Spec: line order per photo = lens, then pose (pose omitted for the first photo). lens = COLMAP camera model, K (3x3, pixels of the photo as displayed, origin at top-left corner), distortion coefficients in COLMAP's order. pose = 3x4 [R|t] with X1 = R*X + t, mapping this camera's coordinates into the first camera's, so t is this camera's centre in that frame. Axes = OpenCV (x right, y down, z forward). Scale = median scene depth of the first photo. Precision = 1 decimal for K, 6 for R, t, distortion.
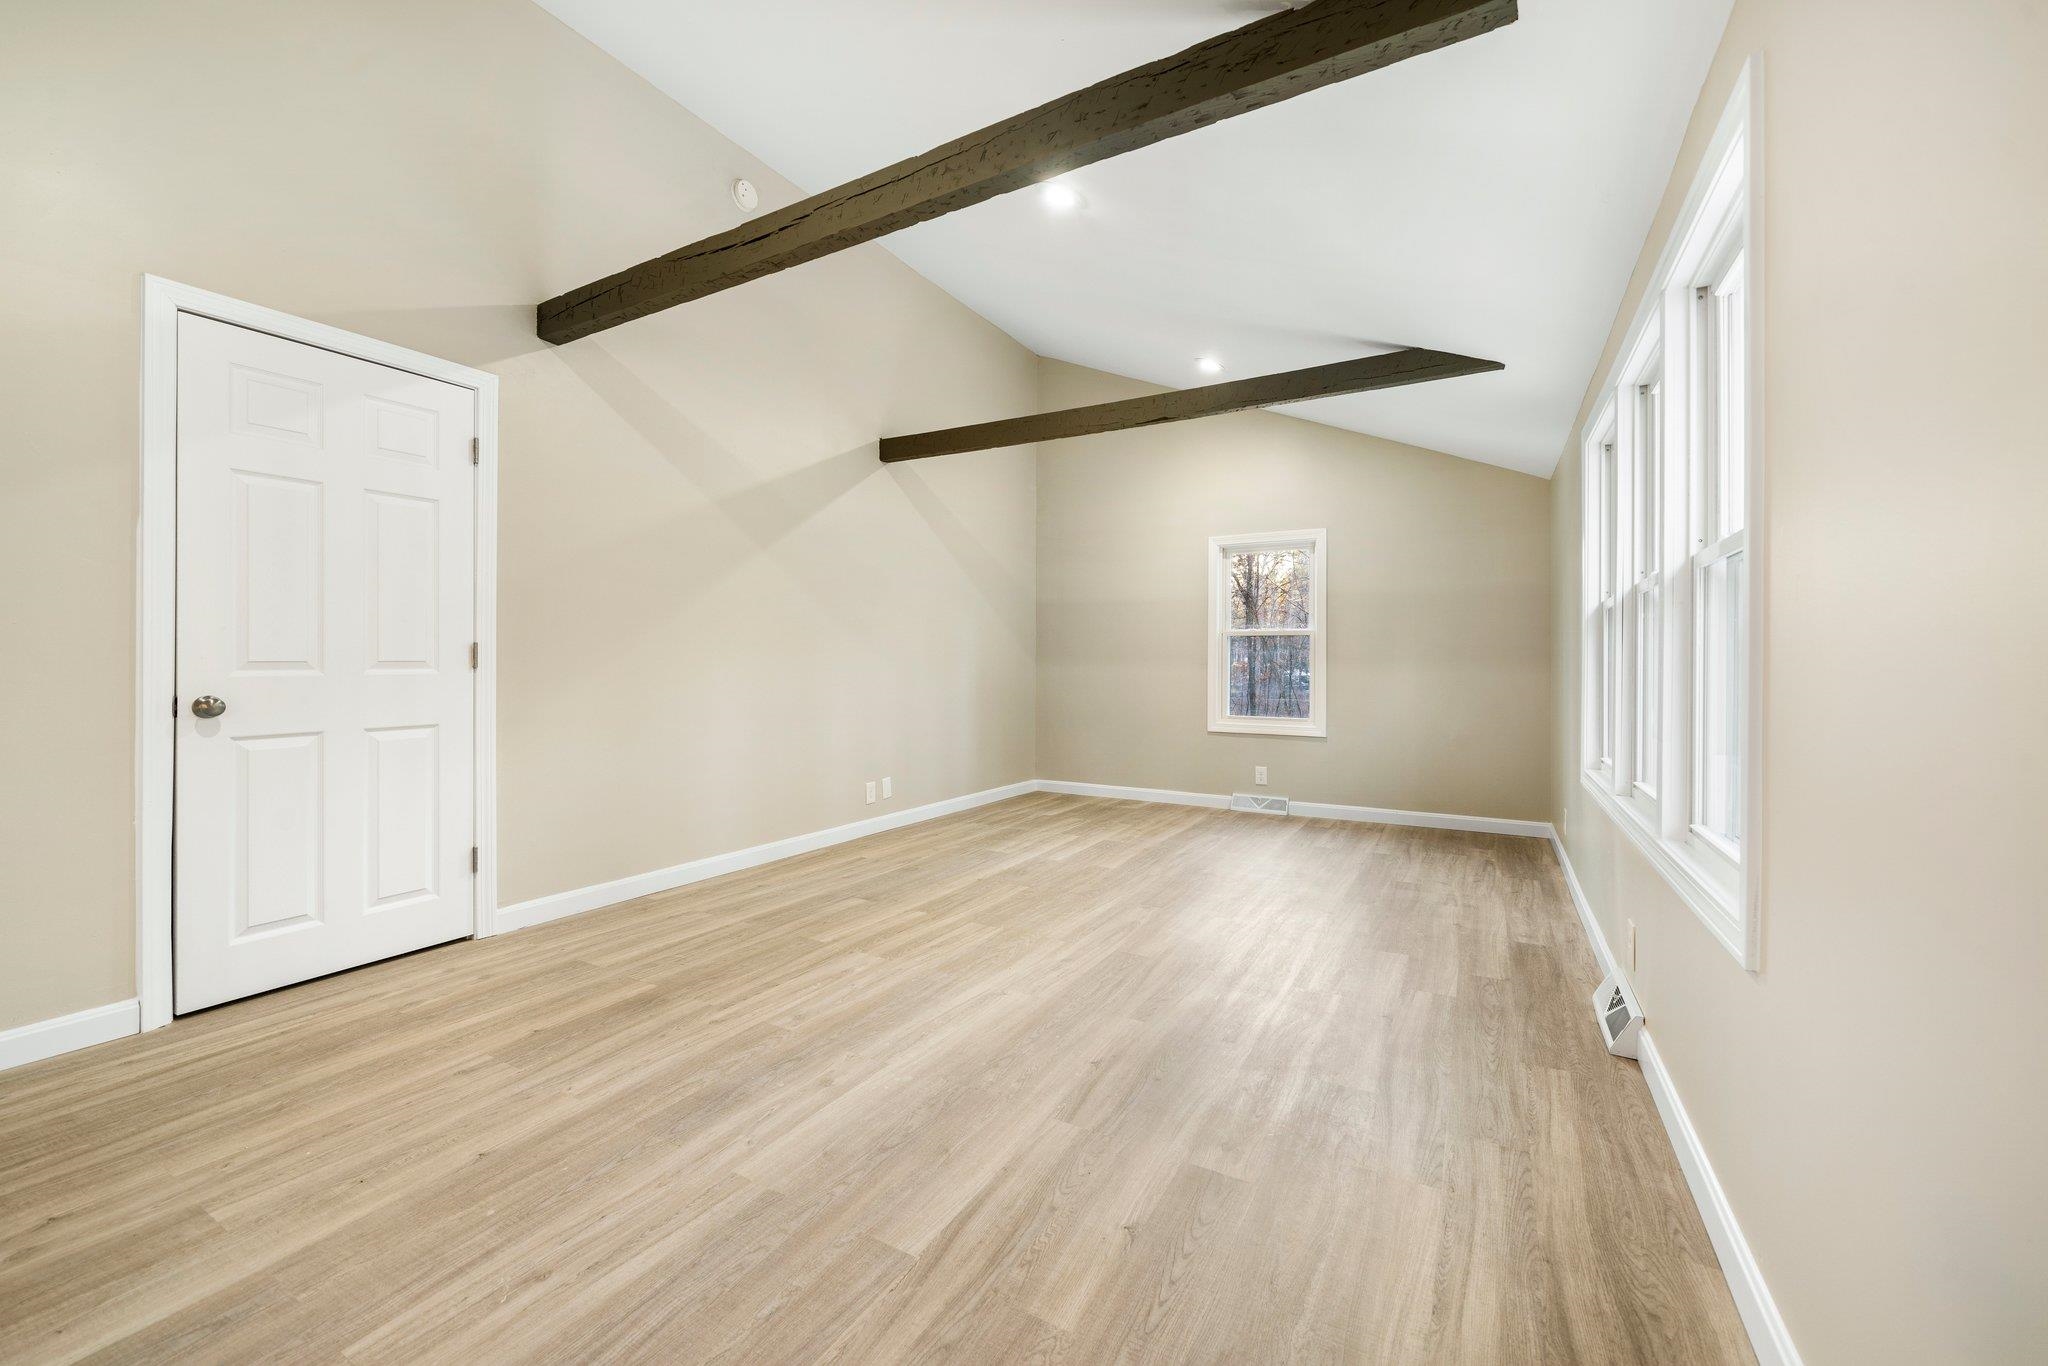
lens RADIAL K [[769.1, 0, 1023.2], [0, 769.1, 670.8], [0, 0, 1]] dist [0.000428, 0.000658]
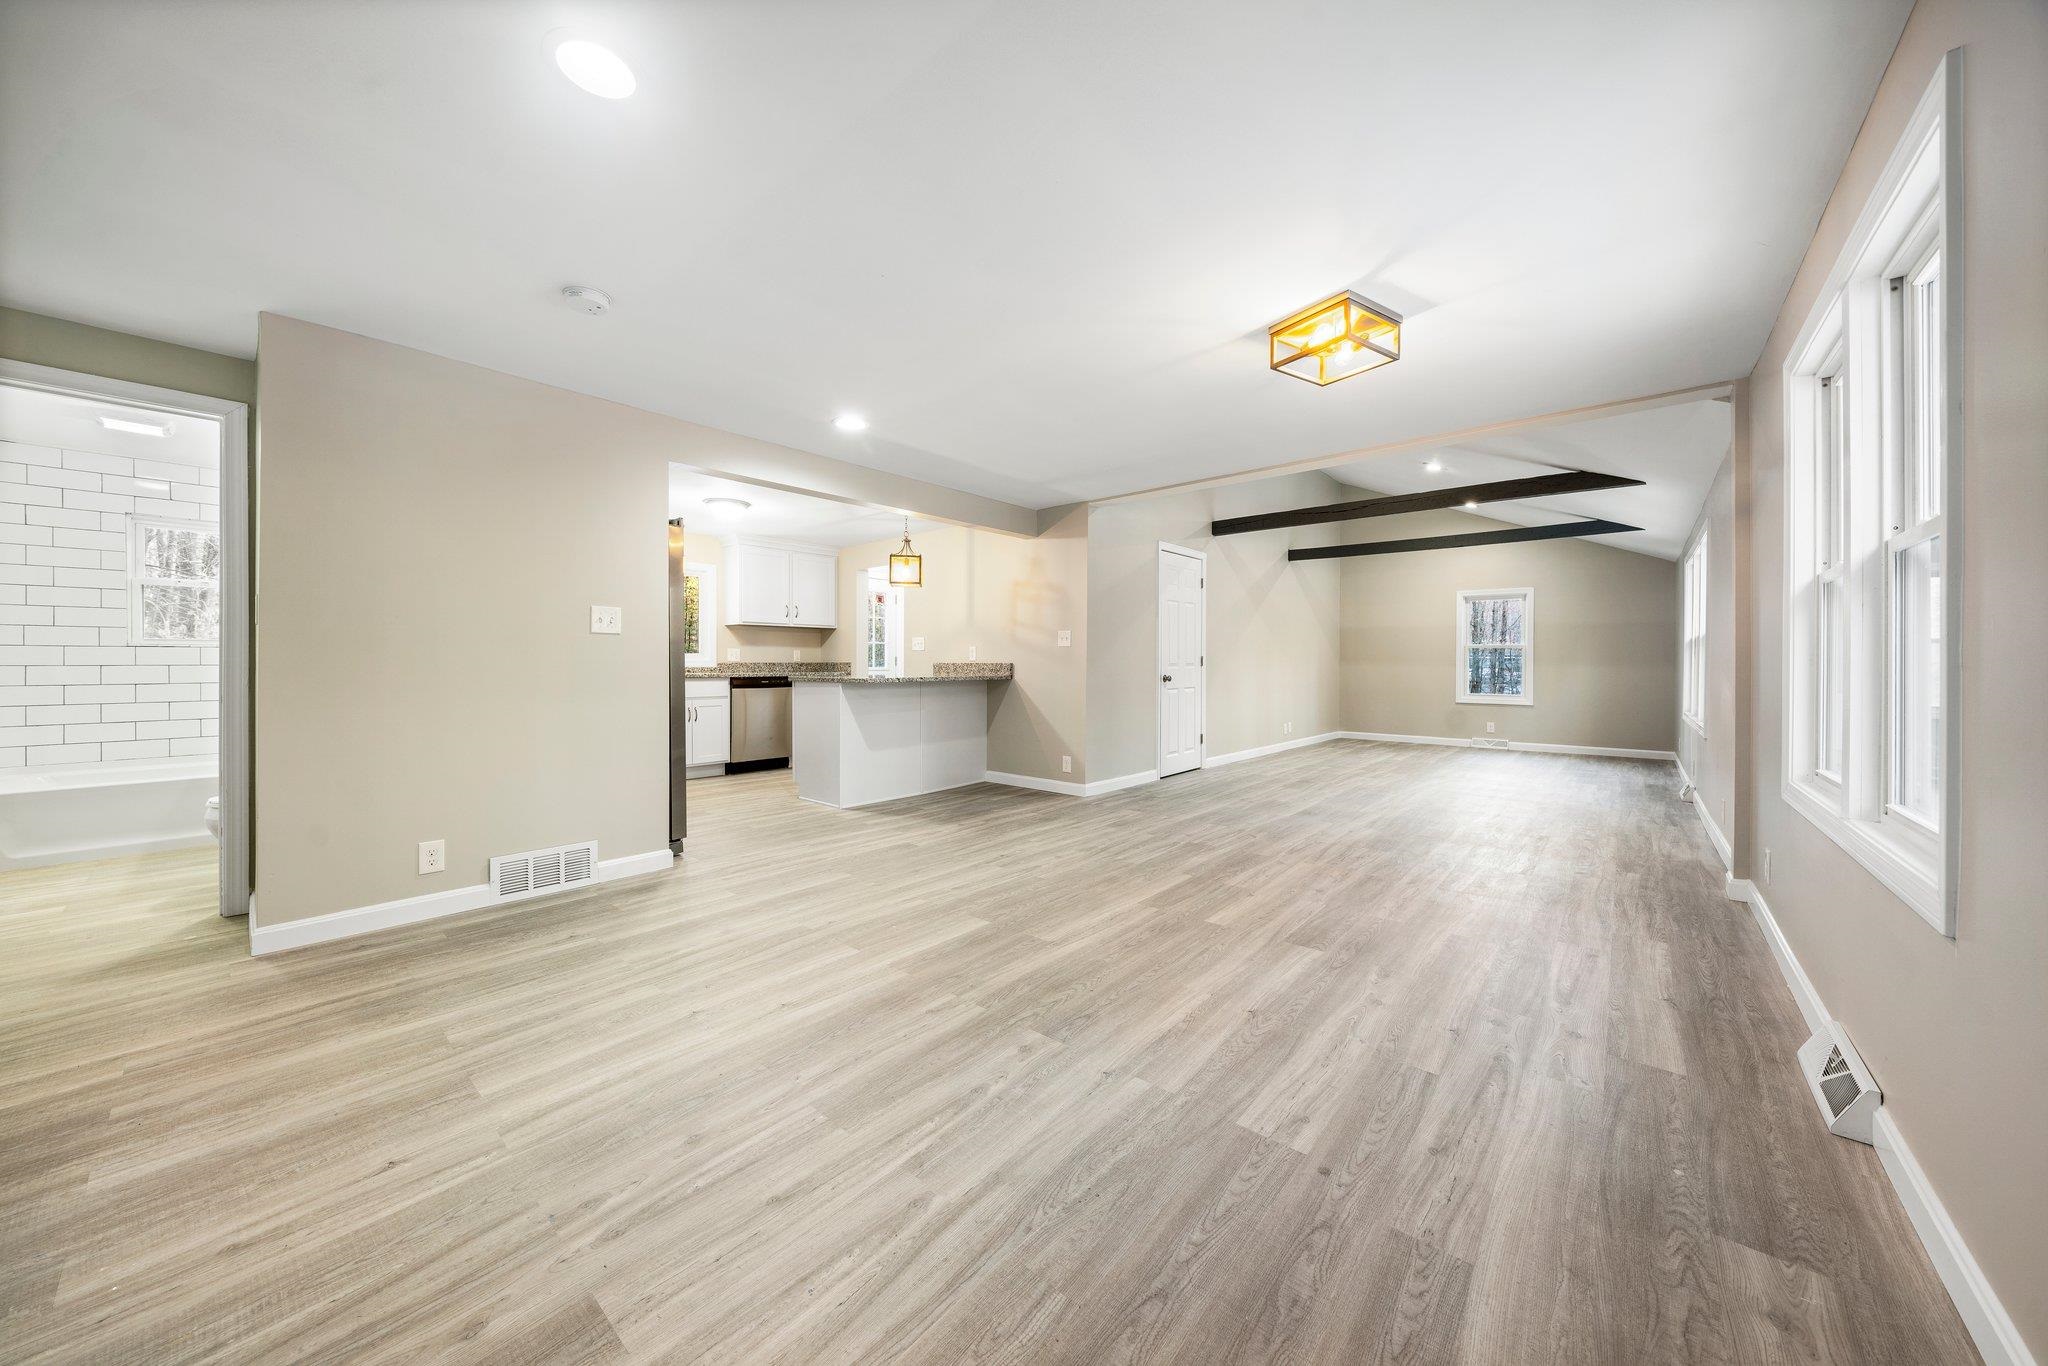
lens RADIAL K [[694.2, 0, 1024.5], [0, 694.2, 670.1], [0, 0, 1]] dist [-0.004362, 0.000578]
pose [[0.979518, -0.012098, -0.200991, -0.351875], [0.014482, 0.999841, 0.010393, -0.022196], [0.200833, -0.013091, 0.979538, -0.648179]]
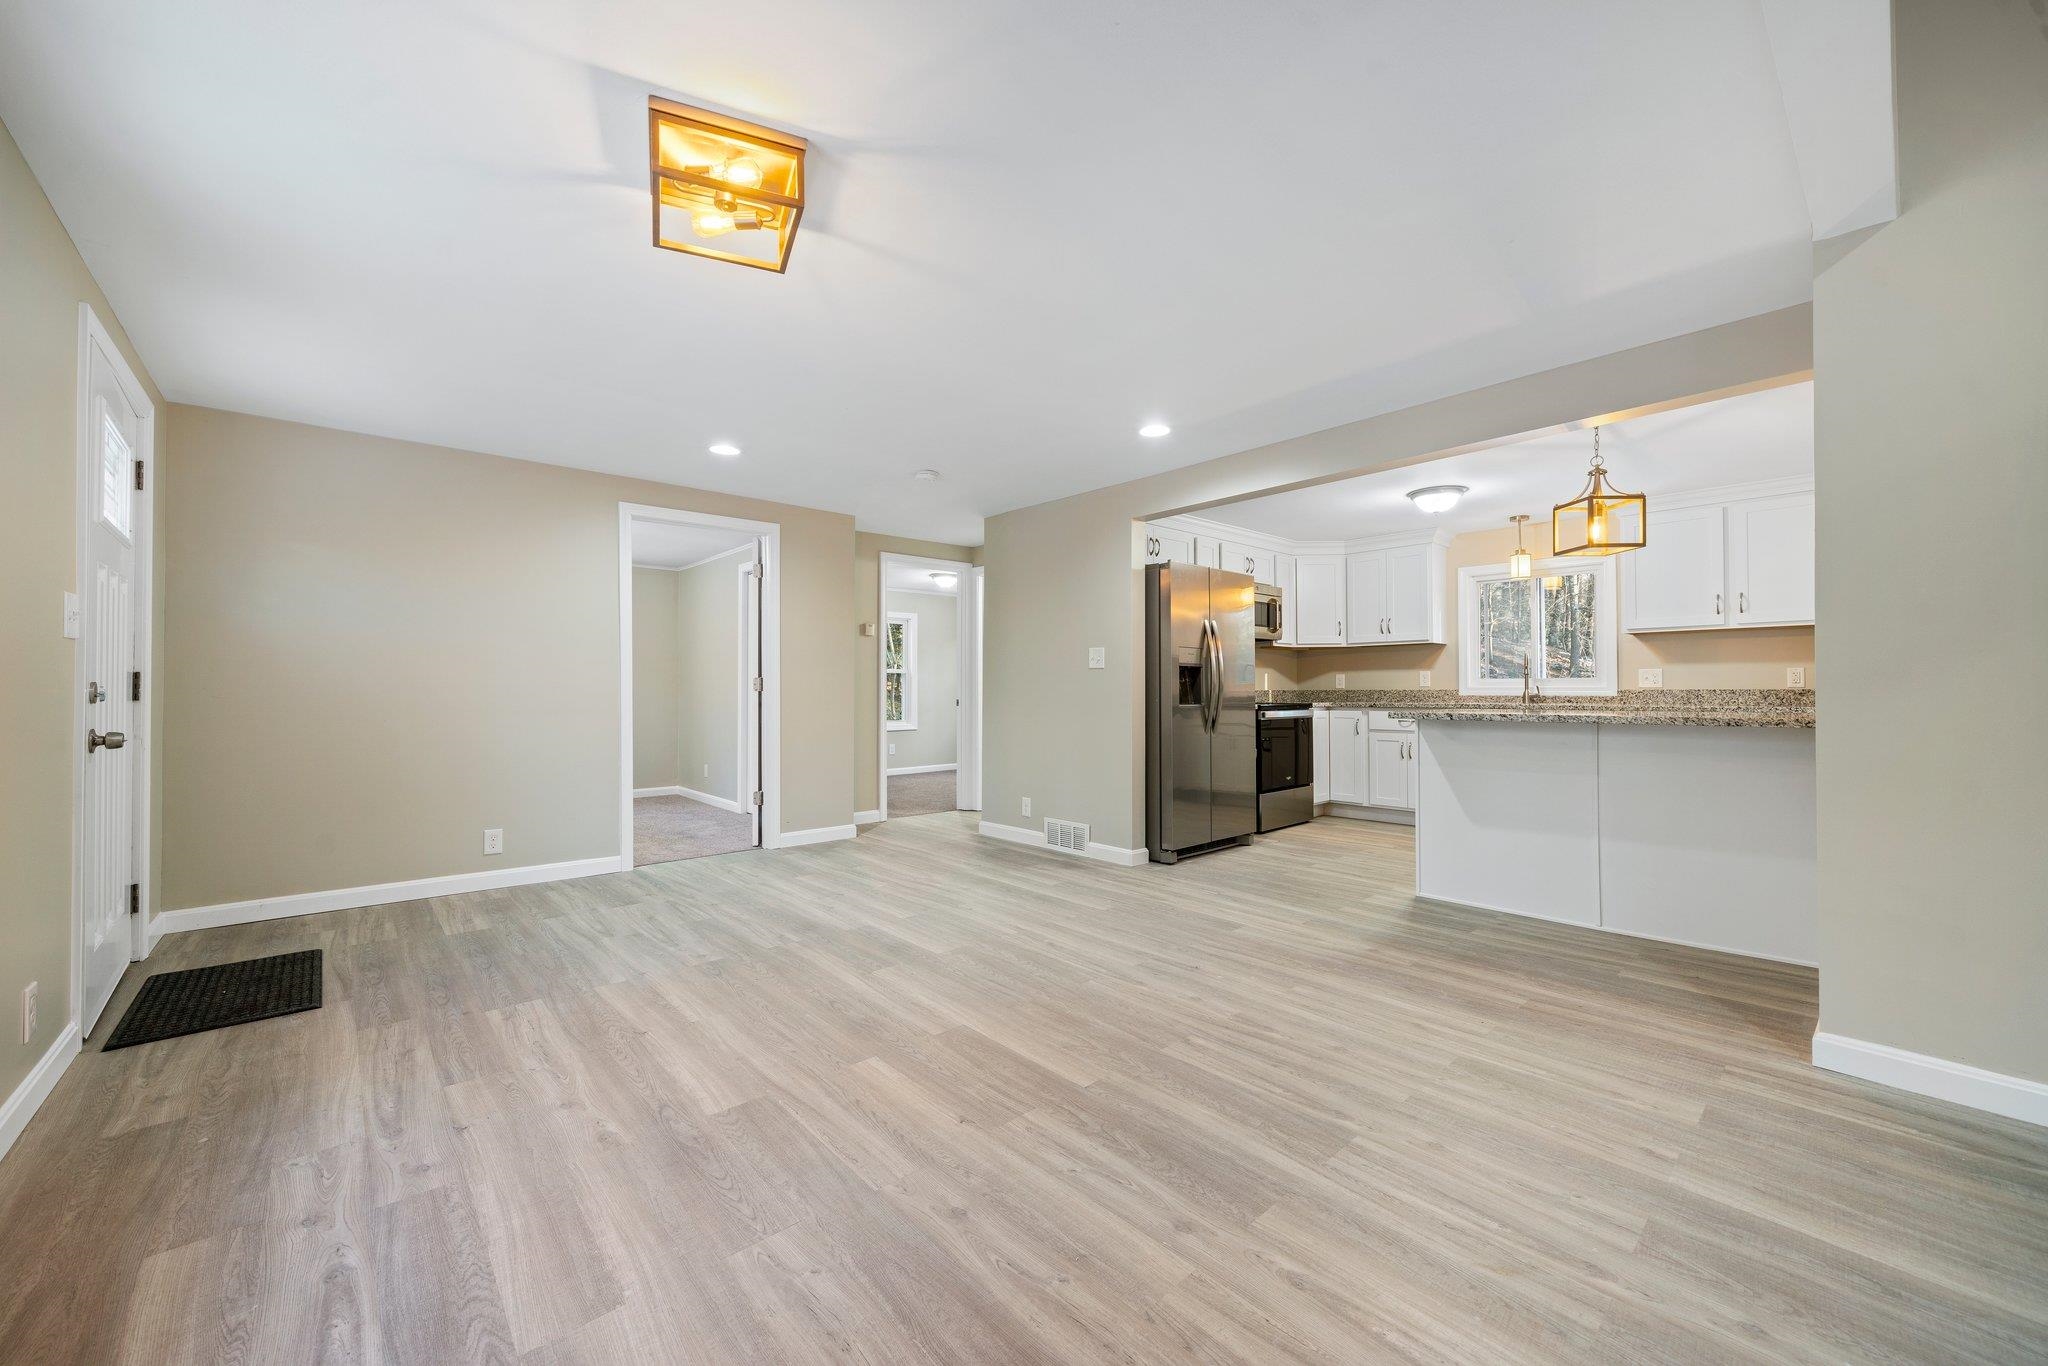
lens RADIAL K [[769.1, 0, 1020.7], [0, 769.1, 690.1], [0, 0, 1]] dist [0.000428, 0.000658]
pose [[-0.318654, -0.016143, -0.947734, 2.970387], [0.001293, 0.999847, -0.017465, 0.049543], [0.947870, -0.006791, -0.318584, 5.638263]]
